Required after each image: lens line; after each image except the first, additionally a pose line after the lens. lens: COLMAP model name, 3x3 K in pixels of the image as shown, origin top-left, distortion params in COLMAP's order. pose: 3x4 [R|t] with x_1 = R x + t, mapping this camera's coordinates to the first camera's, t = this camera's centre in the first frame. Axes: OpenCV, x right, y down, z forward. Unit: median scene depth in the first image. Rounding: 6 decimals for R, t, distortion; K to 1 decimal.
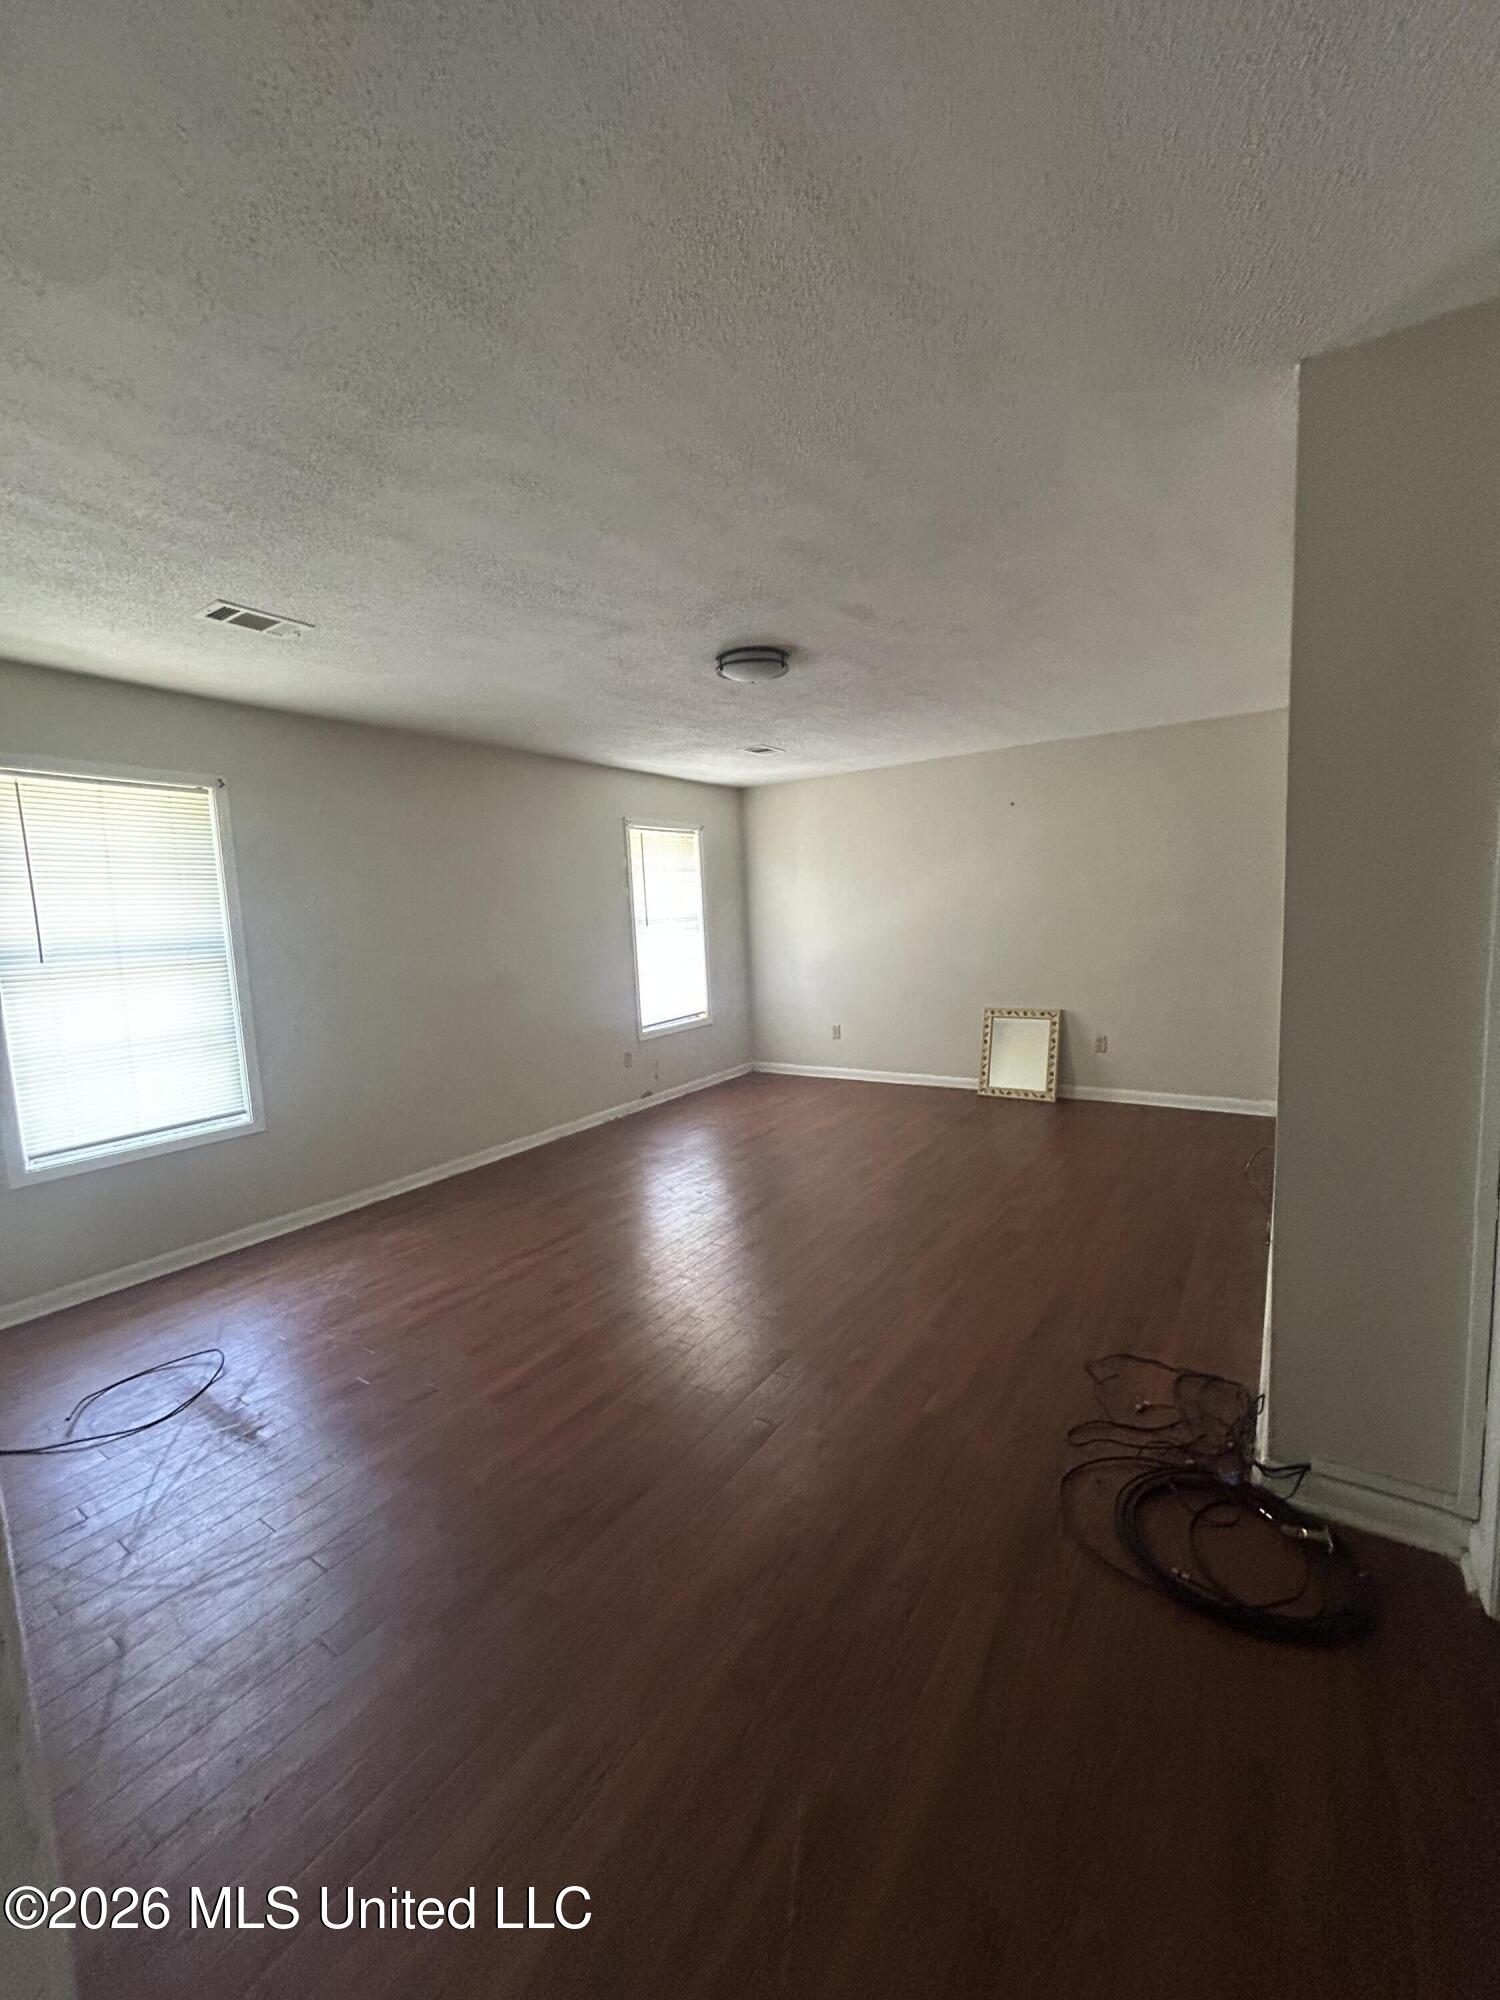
lens RADIAL K [[808.5, 0, 735.4], [0, 808.5, 995.6], [0, 0, 1]] dist [0.004650, 0.000695]
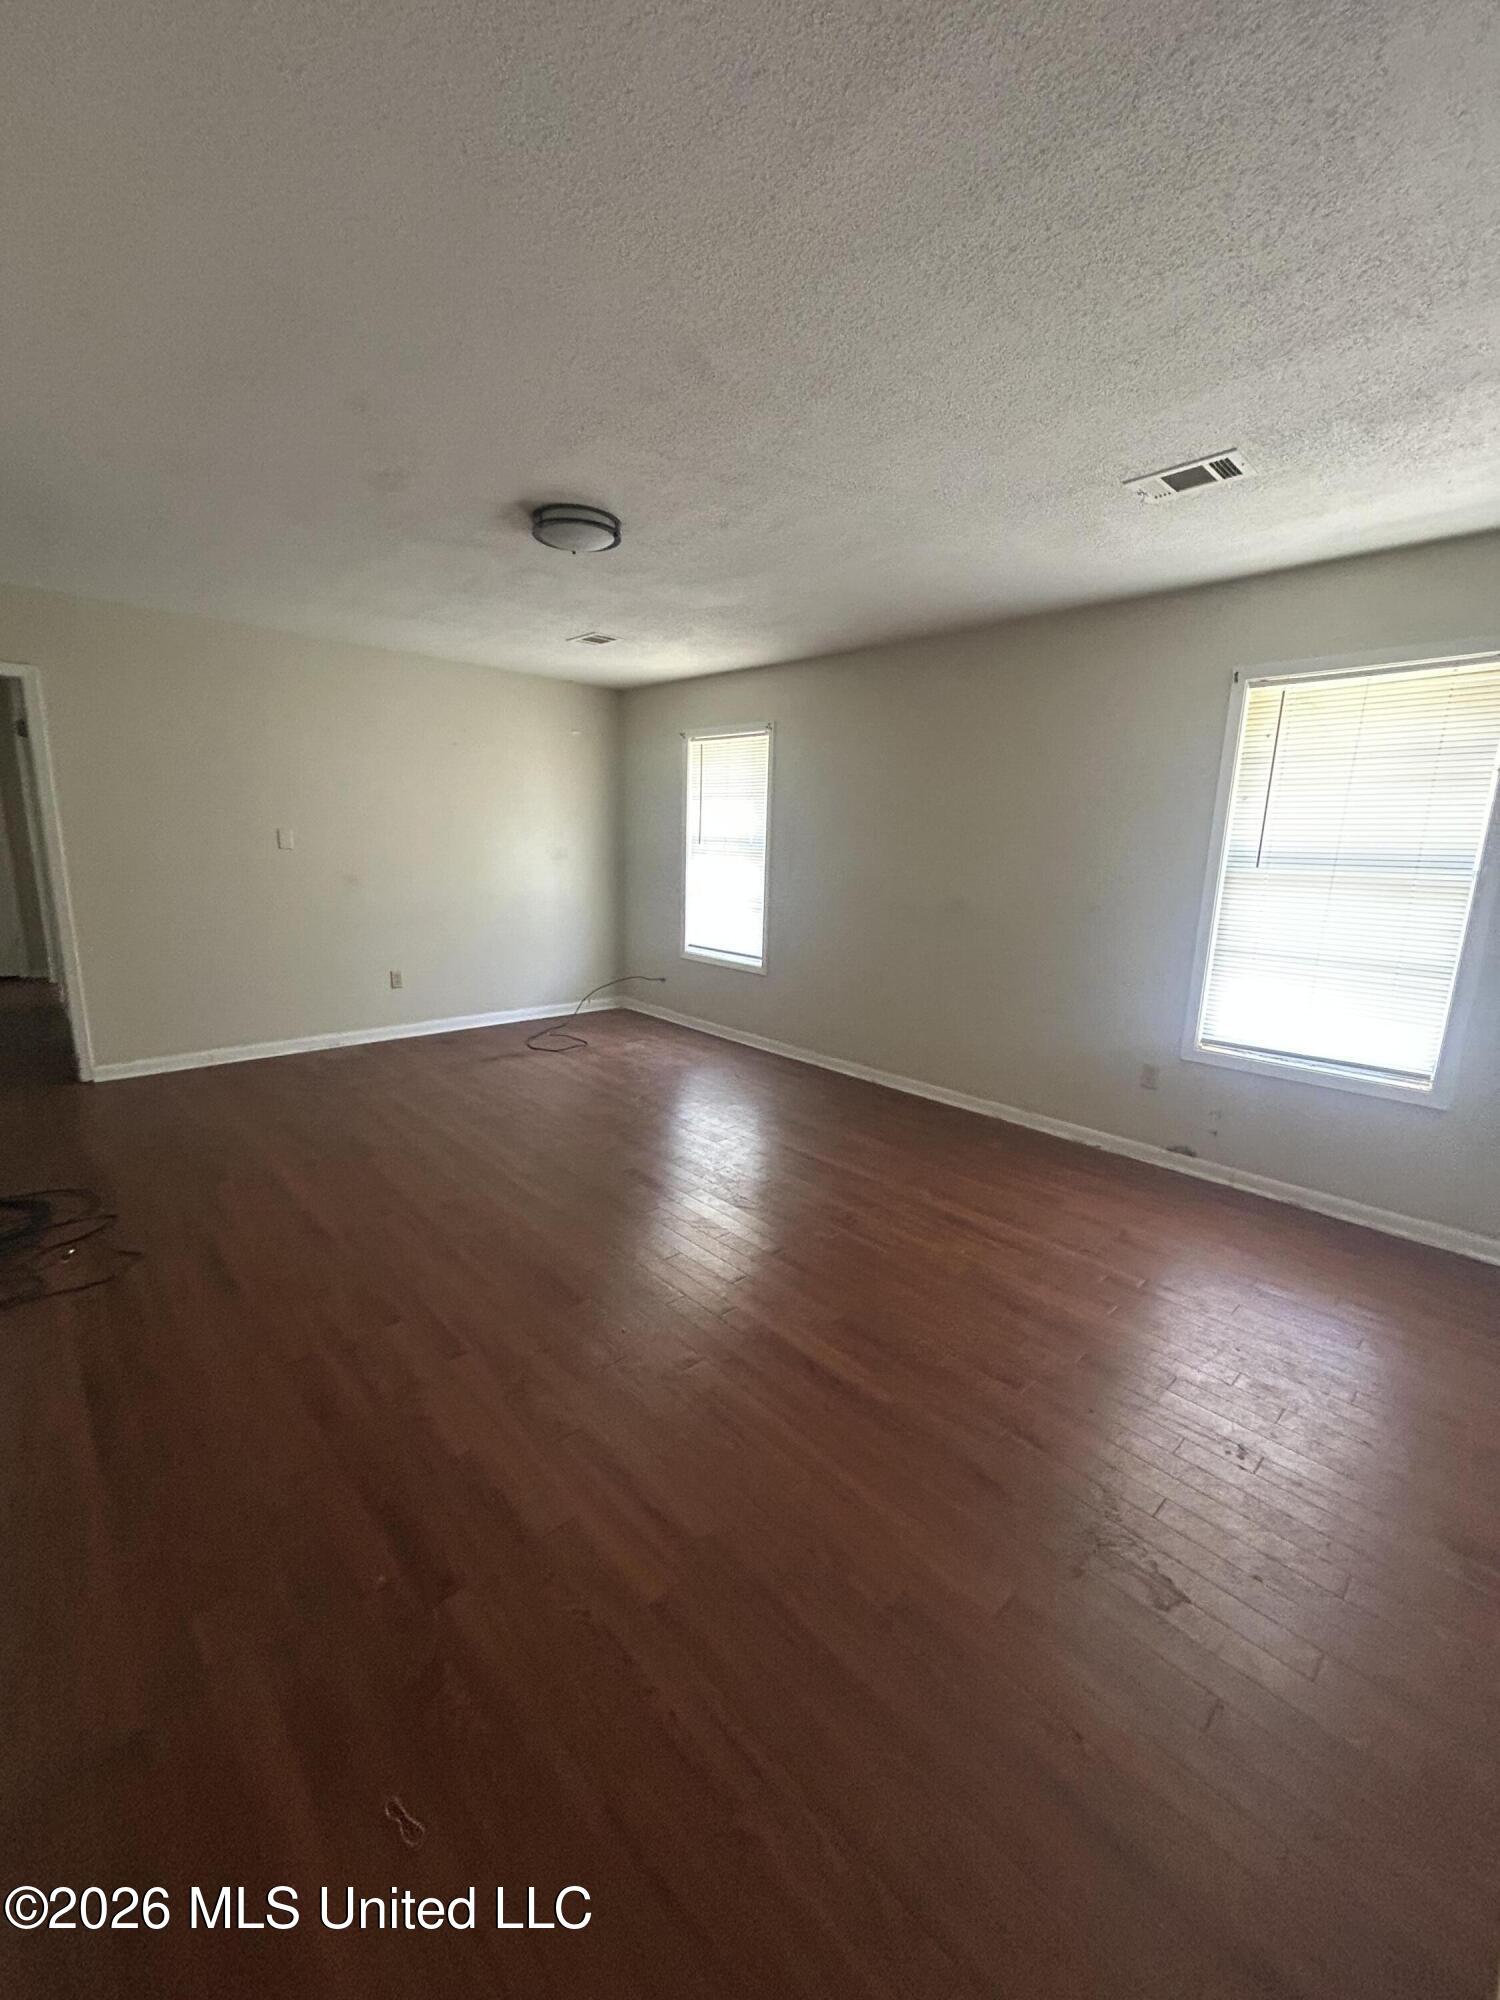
lens RADIAL K [[808.5, 0, 782.1], [0, 808.5, 1003.8], [0, 0, 1]] dist [0.004650, 0.000695]
pose [[-0.185281, 0.240399, -0.952827, 0.845539], [-0.123037, 0.956310, 0.265203, -0.180402], [0.974953, 0.166370, -0.147608, 1.336429]]
